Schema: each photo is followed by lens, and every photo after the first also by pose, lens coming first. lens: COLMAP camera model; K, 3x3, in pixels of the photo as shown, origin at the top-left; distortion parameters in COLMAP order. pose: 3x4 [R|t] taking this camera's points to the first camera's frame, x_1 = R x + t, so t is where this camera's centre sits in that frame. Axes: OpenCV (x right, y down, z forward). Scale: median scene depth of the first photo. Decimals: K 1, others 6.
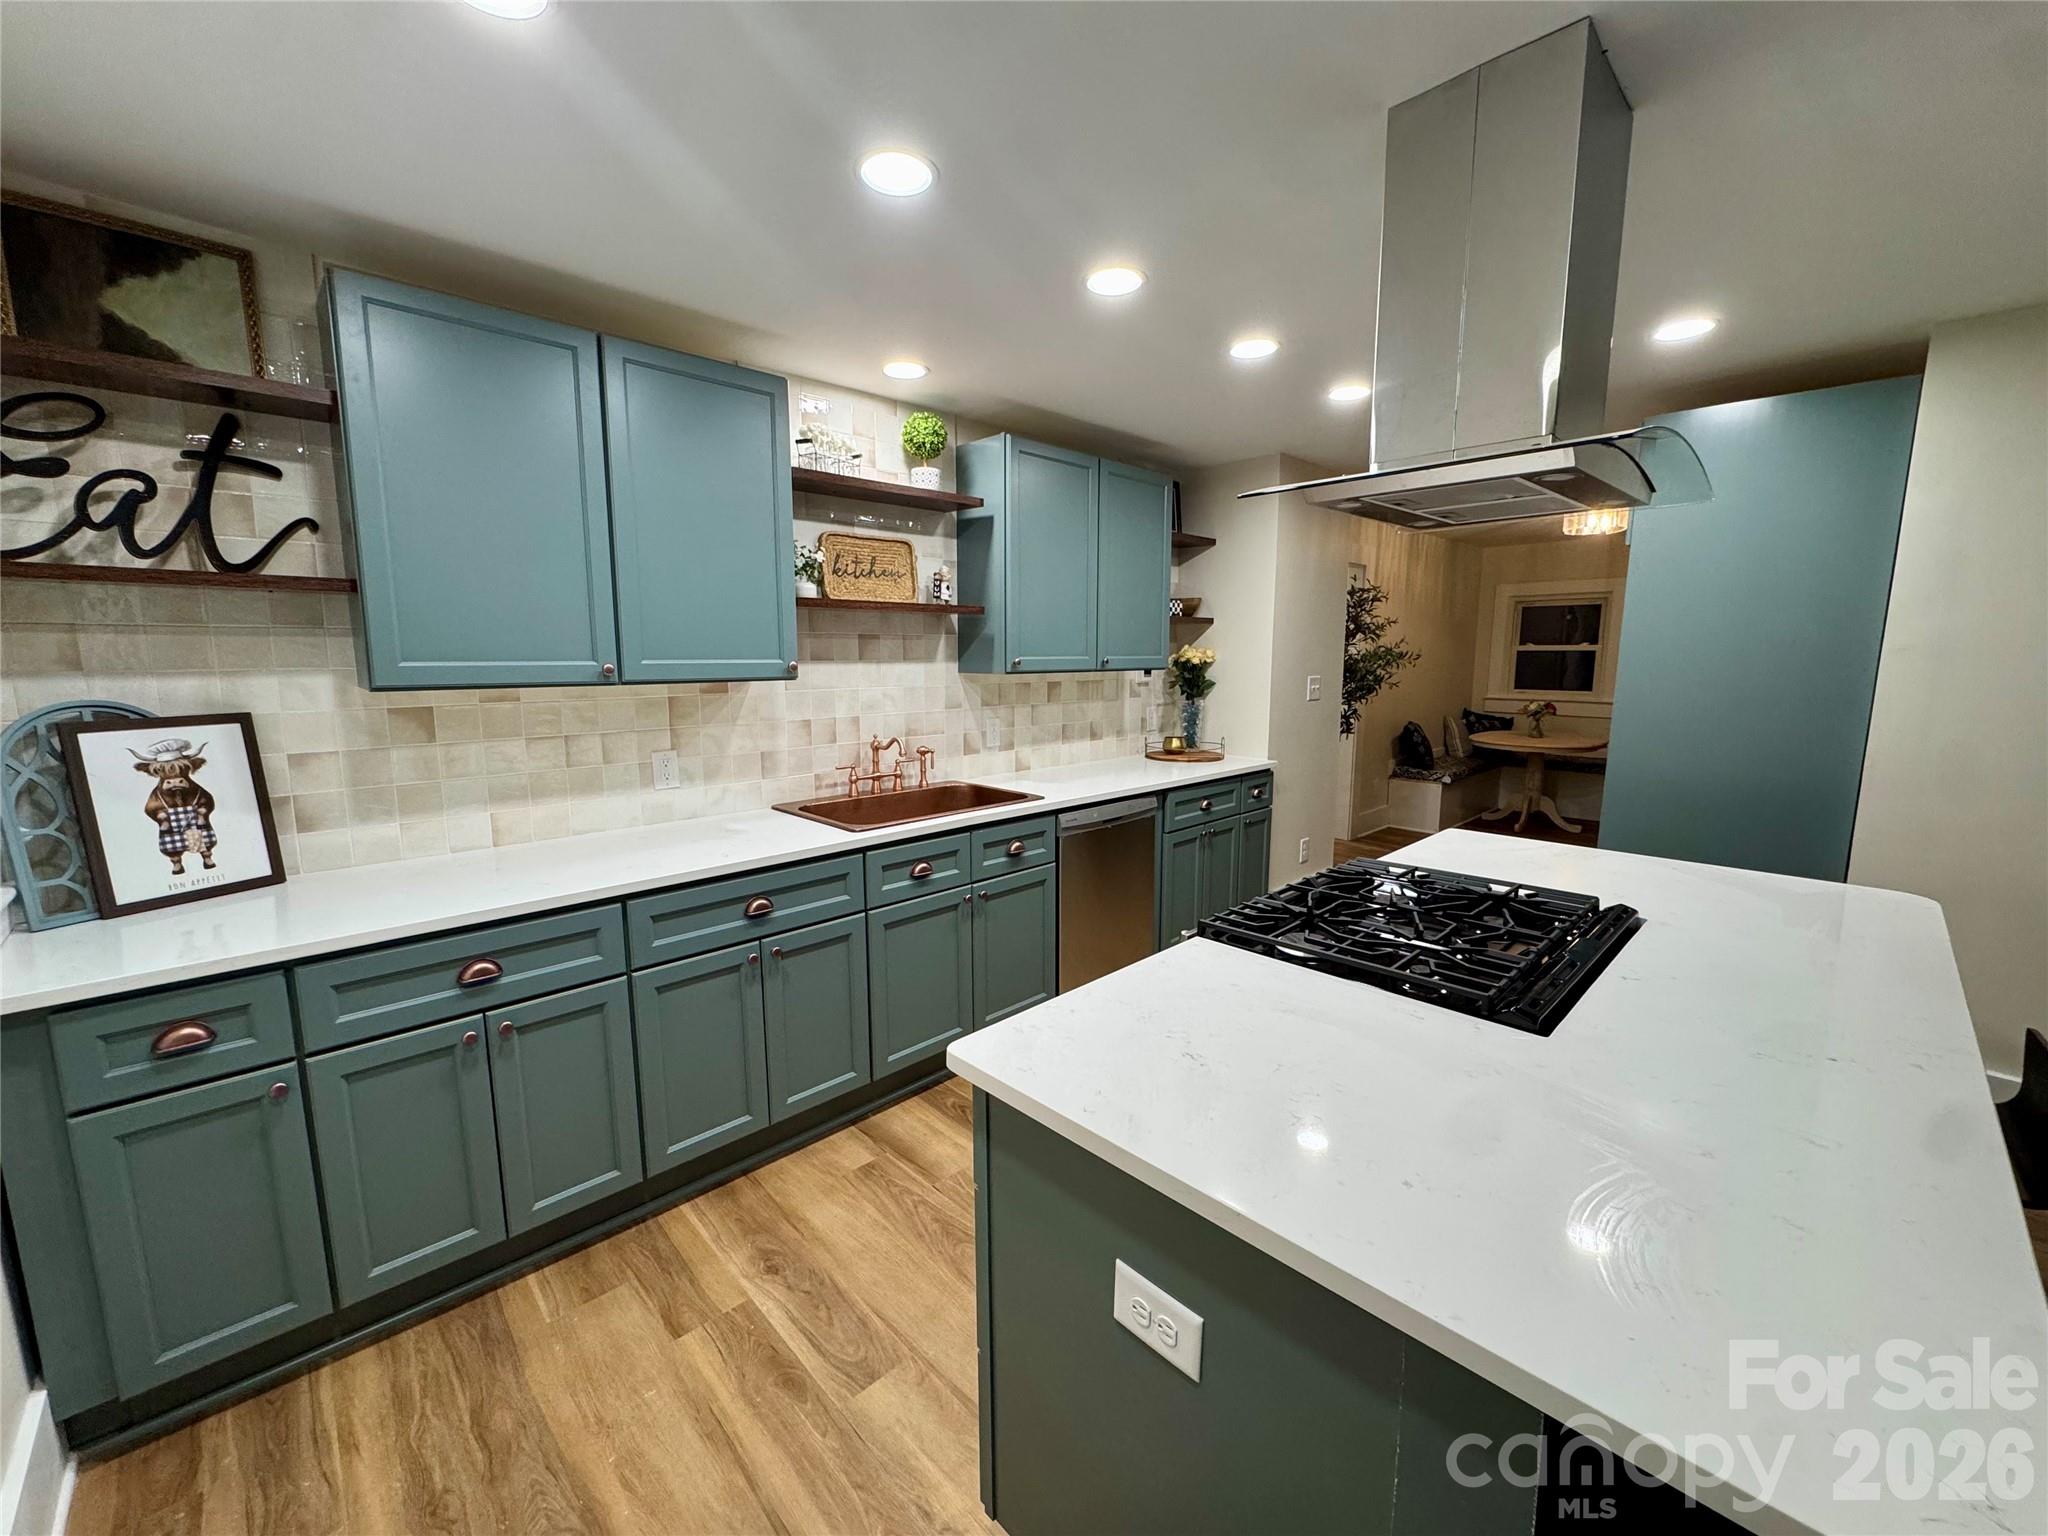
lens RADIAL K [[815.8, 0, 1025.8], [0, 815.8, 766.3], [0, 0, 1]] dist [-0.003340, -0.000058]
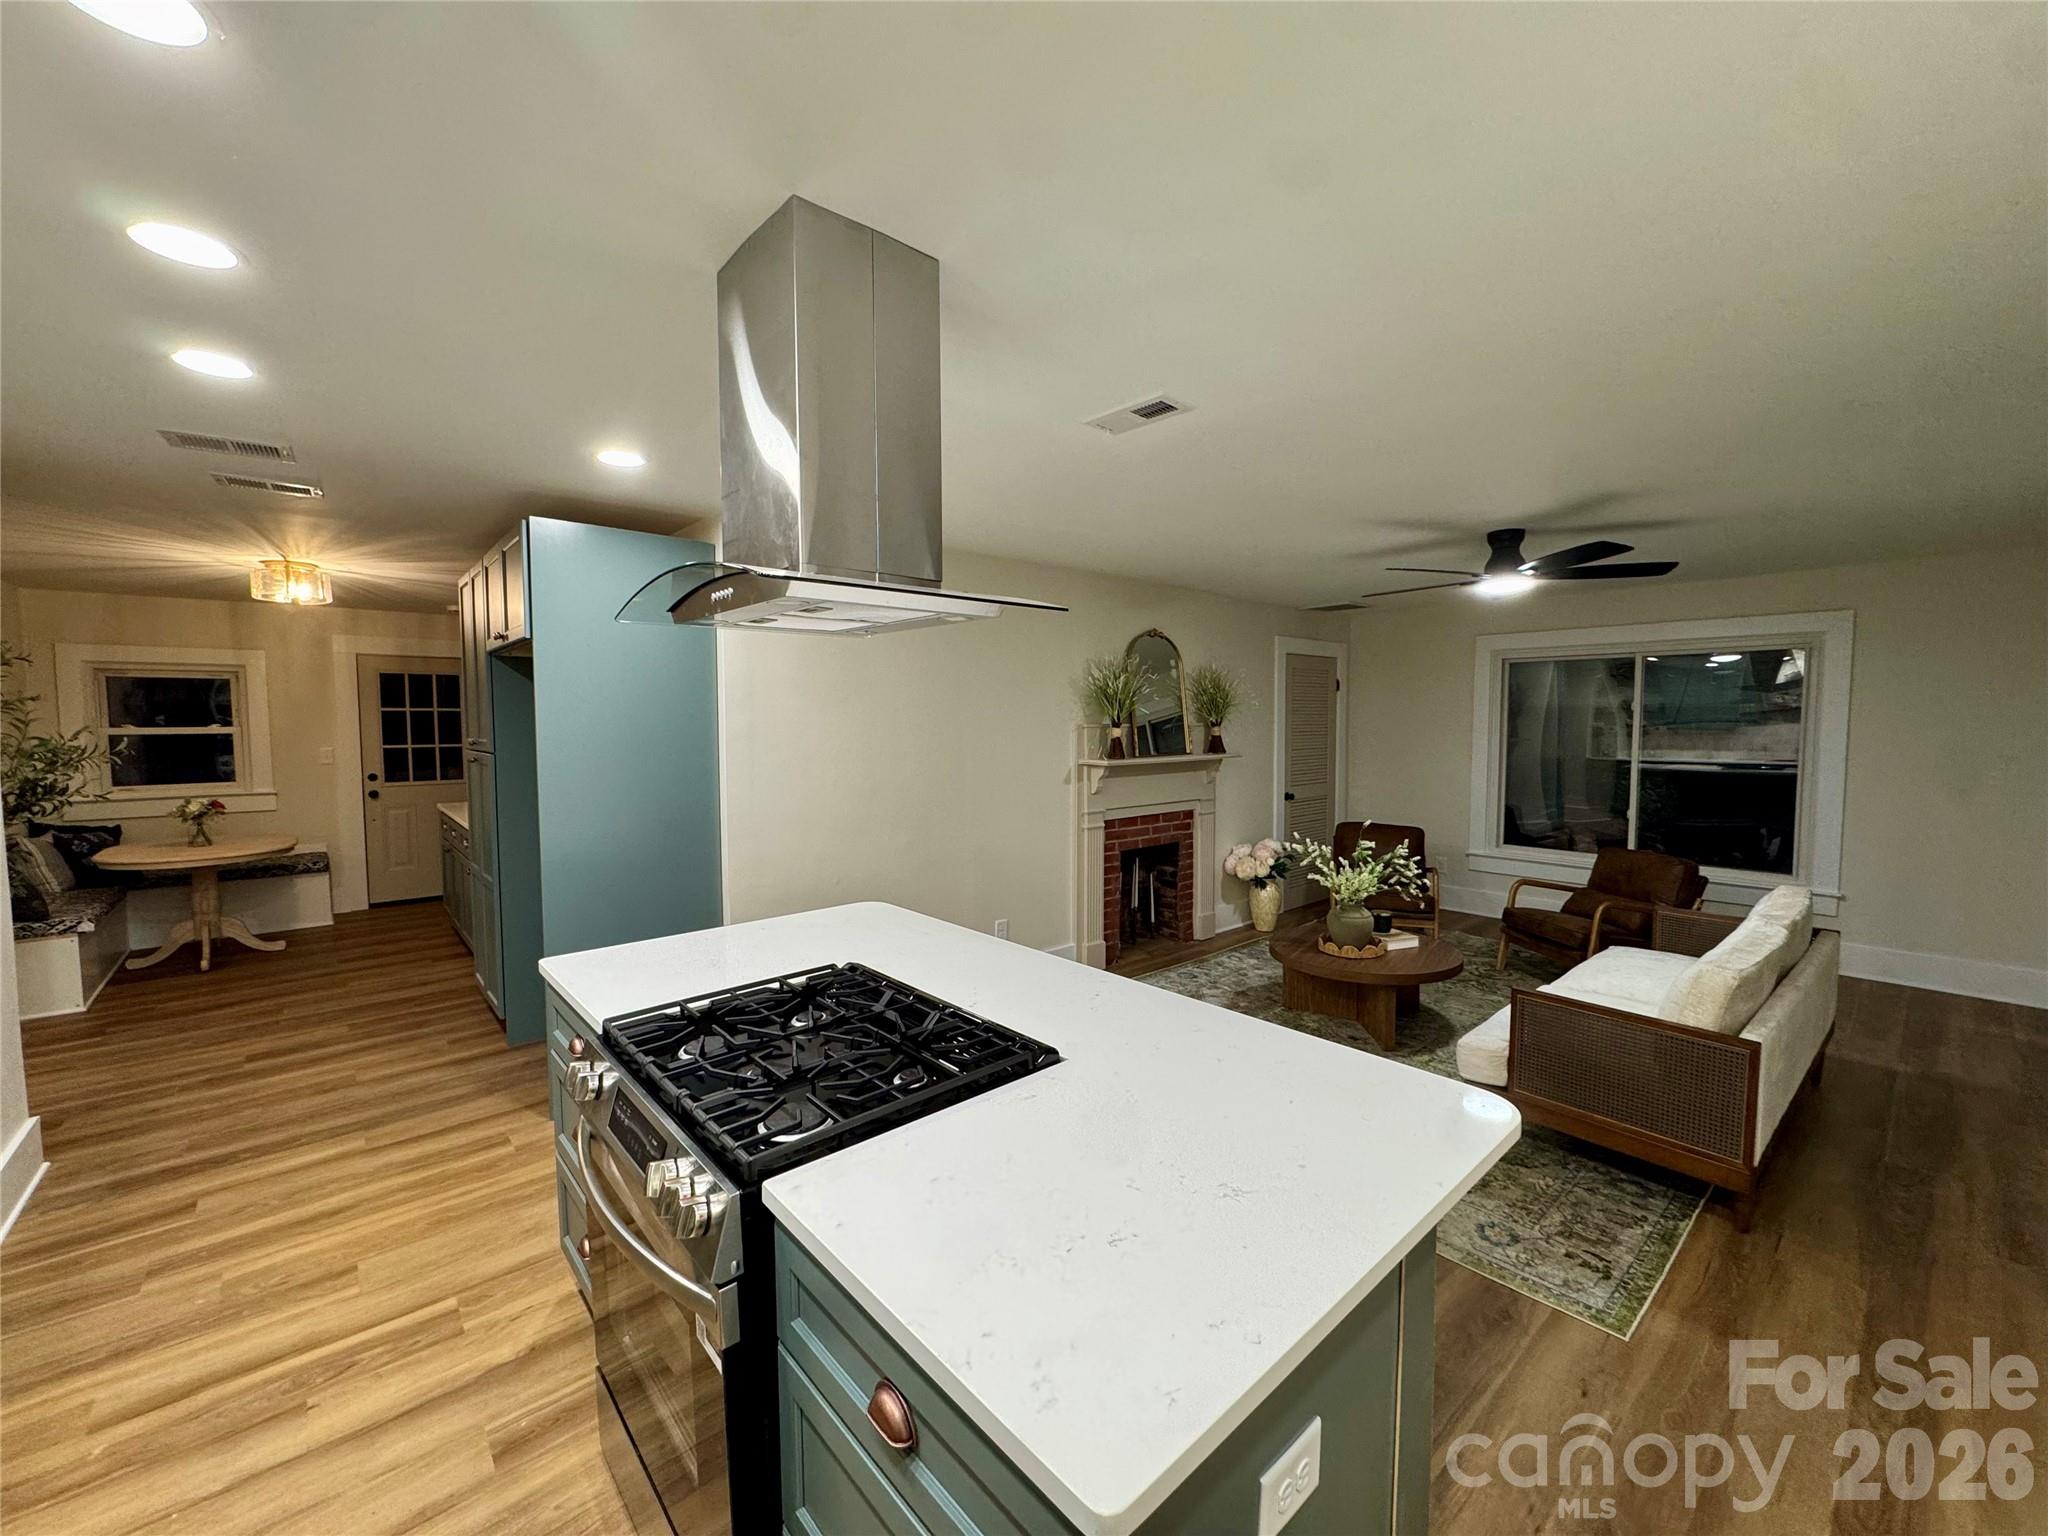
lens RADIAL K [[815.8, 0, 1023.8], [0, 815.8, 764.0], [0, 0, 1]] dist [-0.003340, -0.000058]
pose [[0.041696, -0.054998, 0.997615, -0.259948], [0.145815, 0.988128, 0.048381, -0.081764], [-0.988433, 0.143450, 0.049221, 0.394211]]
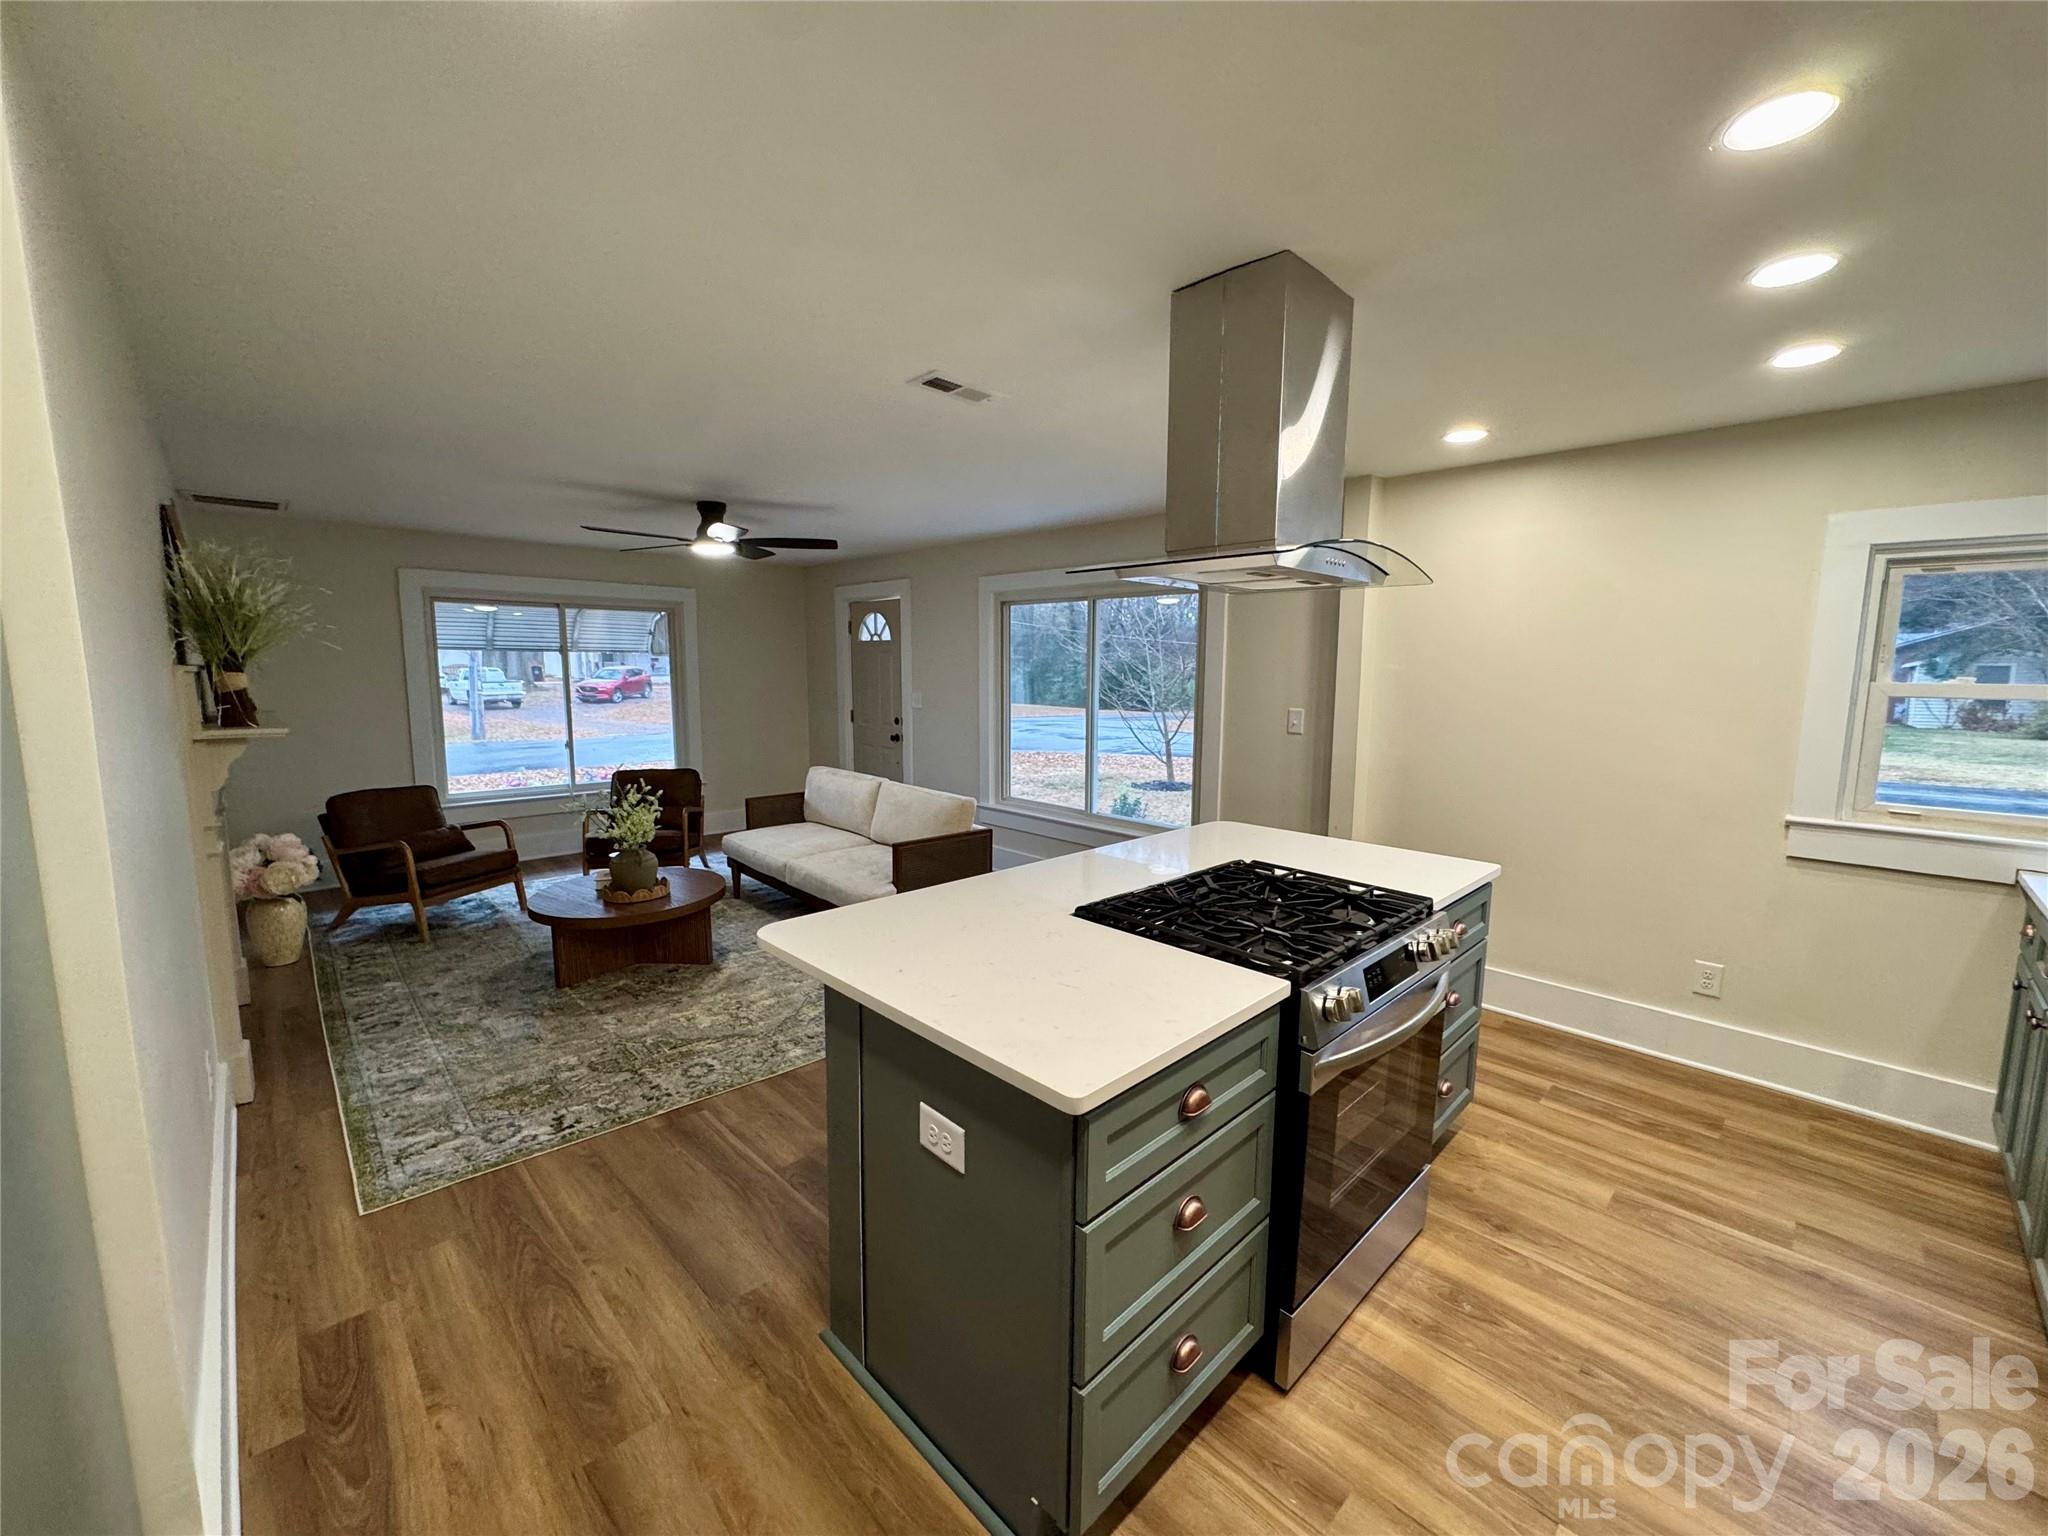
lens RADIAL K [[815.8, 0, 1023.2], [0, 815.8, 767.0], [0, 0, 1]] dist [-0.003340, -0.000058]
pose [[-0.999940, -0.005469, -0.009538, 0.505471], [-0.007785, 0.964769, 0.262985, -0.201134], [0.007764, 0.263043, -0.964753, 1.262574]]
